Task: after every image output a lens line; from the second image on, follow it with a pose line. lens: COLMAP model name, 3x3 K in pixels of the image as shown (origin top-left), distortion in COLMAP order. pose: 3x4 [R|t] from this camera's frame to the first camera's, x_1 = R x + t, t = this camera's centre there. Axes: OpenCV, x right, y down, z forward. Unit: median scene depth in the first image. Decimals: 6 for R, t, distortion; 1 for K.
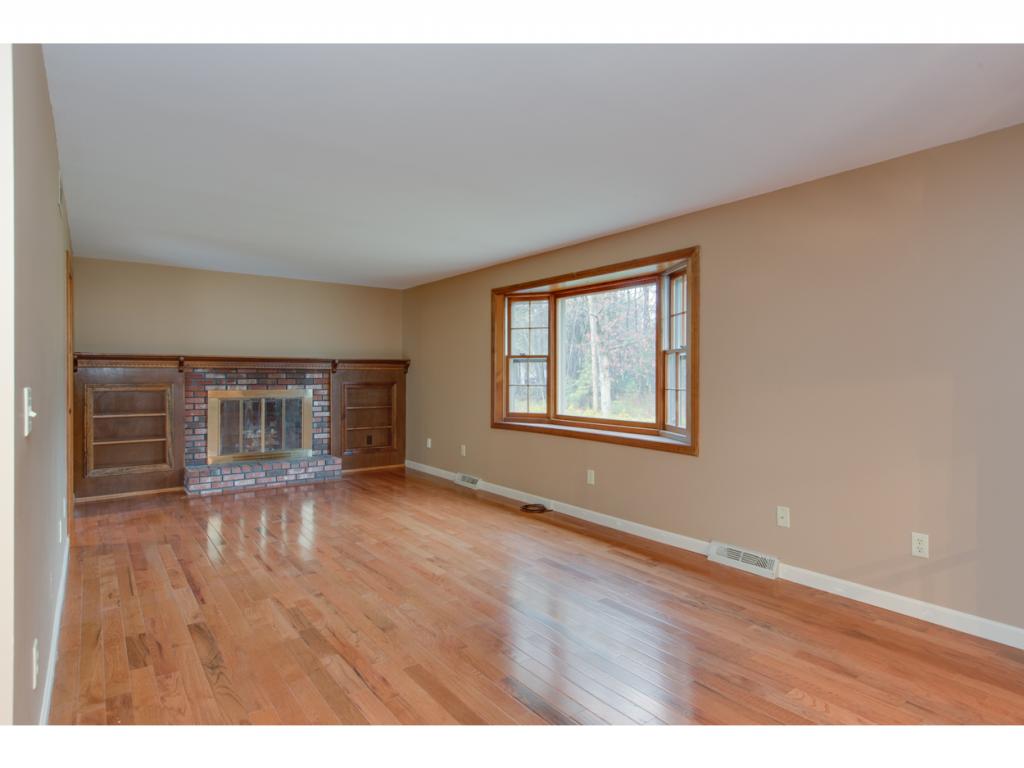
lens RADIAL K [[552.3, 0, 481.4], [0, 552.3, 380.0], [0, 0, 1]] dist [0.000190, -0.000408]
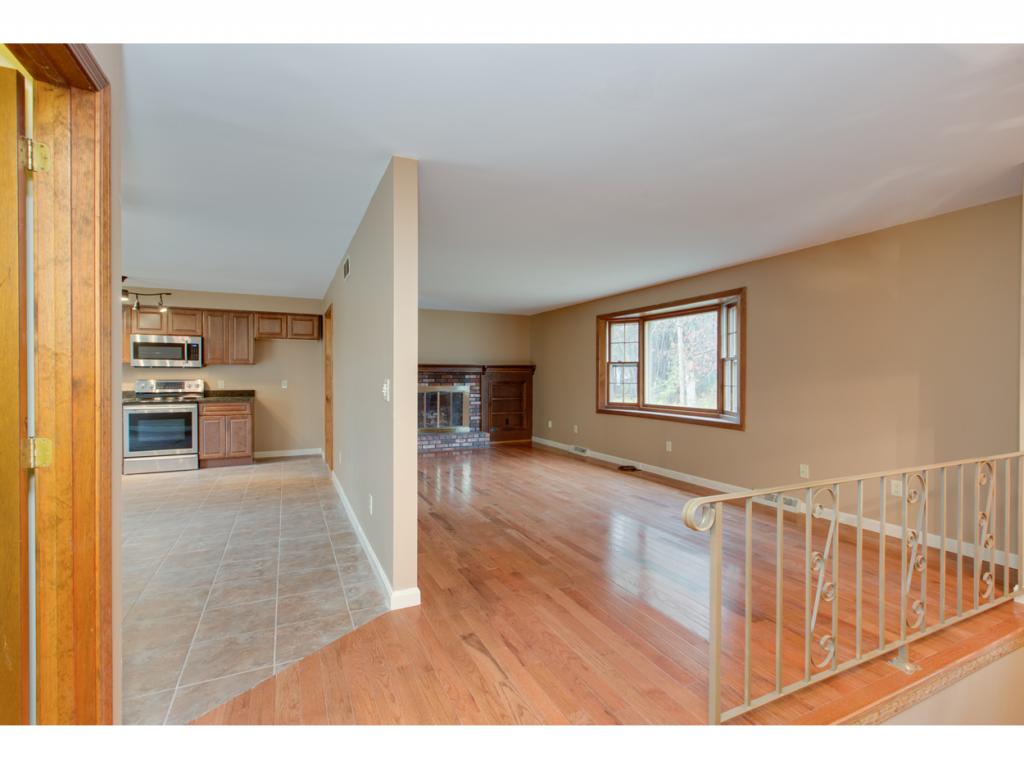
lens RADIAL K [[441.8, 0, 482.2], [0, 441.8, 378.9], [0, 0, 1]] dist [-0.018766, -0.000122]
pose [[0.974759, 0.000642, -0.223259, -0.015971], [-0.001485, 0.999992, -0.003606, 0.003216], [0.223255, 0.003846, 0.974752, -0.180348]]
